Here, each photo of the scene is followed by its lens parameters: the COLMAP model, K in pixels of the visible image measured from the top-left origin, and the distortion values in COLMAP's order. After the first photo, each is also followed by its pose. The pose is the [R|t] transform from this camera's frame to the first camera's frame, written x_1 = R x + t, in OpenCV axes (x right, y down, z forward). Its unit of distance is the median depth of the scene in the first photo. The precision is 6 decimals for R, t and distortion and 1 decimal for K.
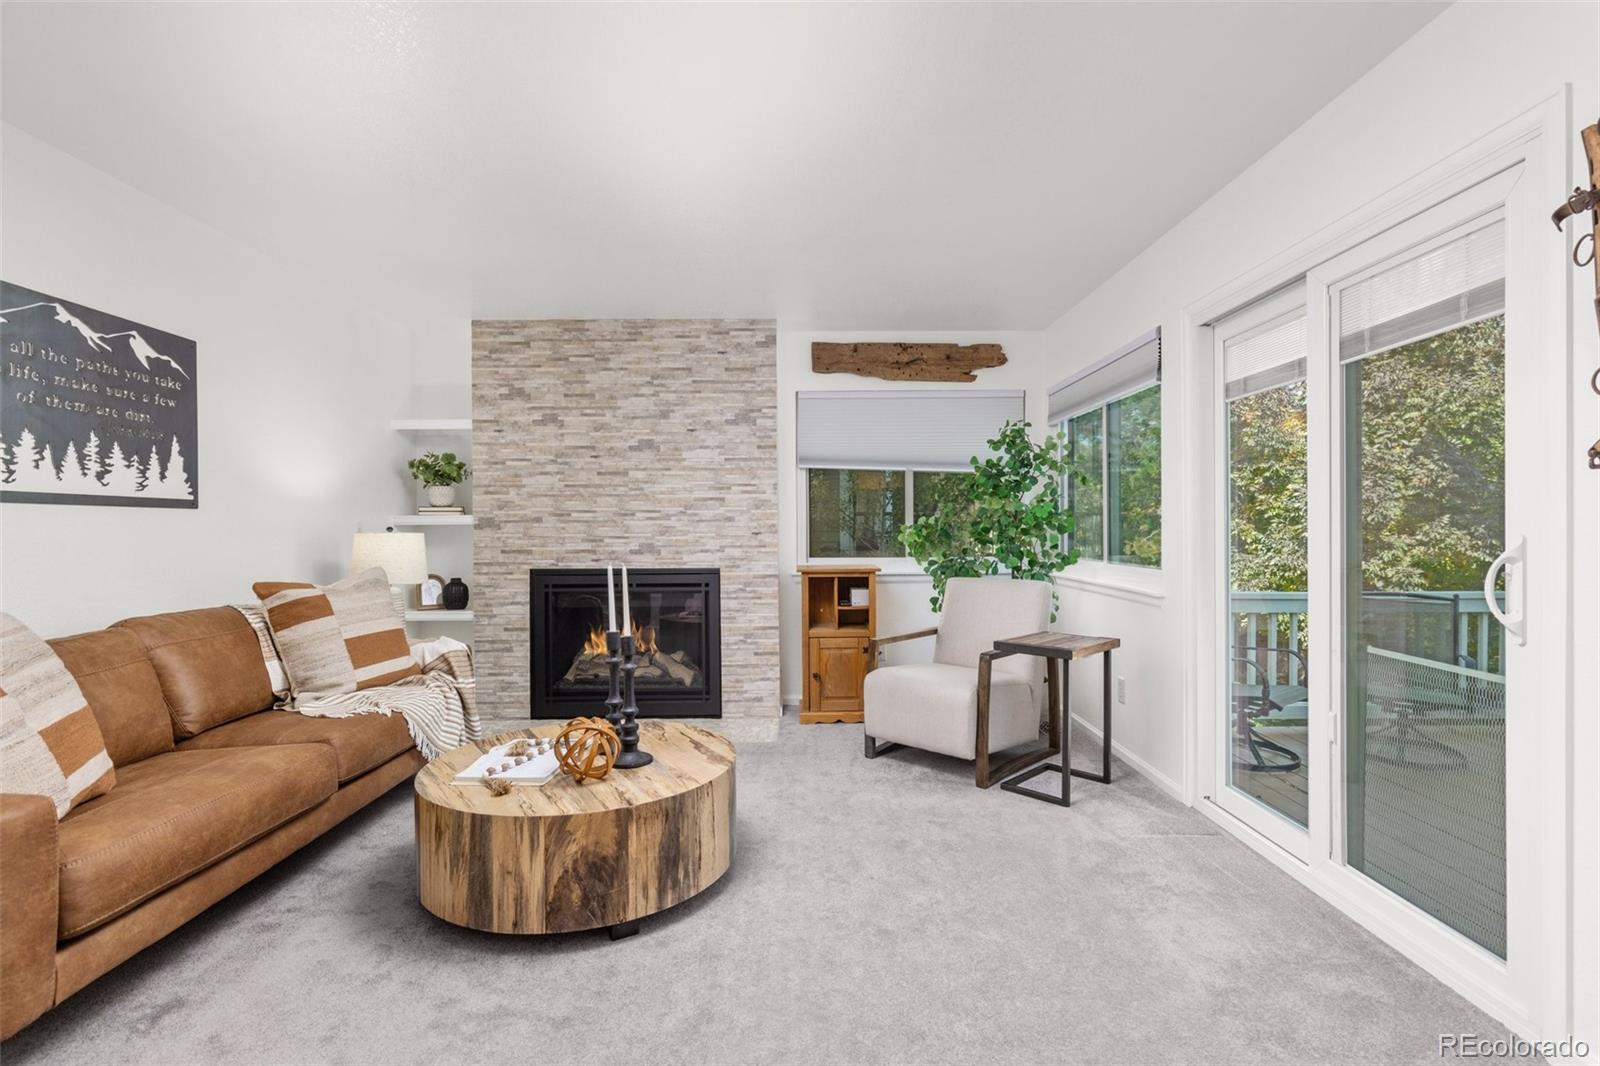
lens RADIAL K [[755.9, 0, 800.0], [0, 755.9, 533.0], [0, 0, 1]] dist [-0.001078, -0.000734]
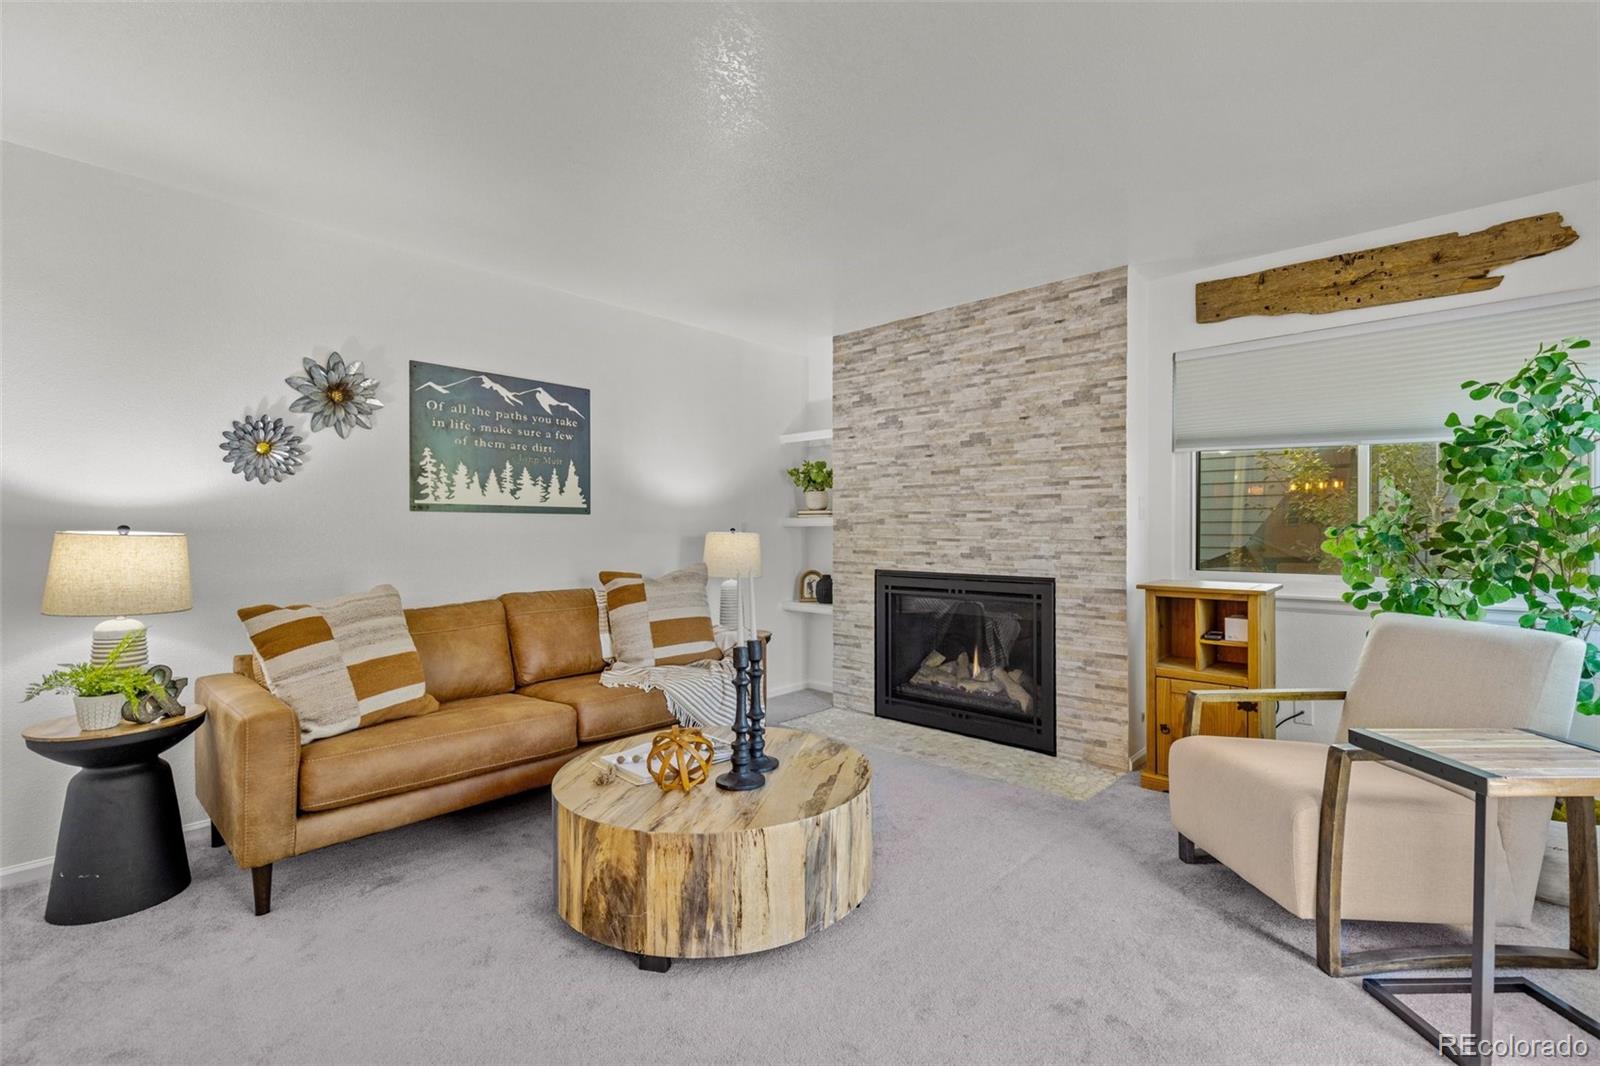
lens RADIAL K [[716.5, 0, 800.0], [0, 716.5, 533.0], [0, 0, 1]] dist [0.004928, -0.000490]
pose [[0.729205, 0.007777, -0.684251, 0.233685], [-0.008024, 0.999964, 0.002814, -0.003701], [0.684248, 0.003438, 0.729241, 0.222610]]
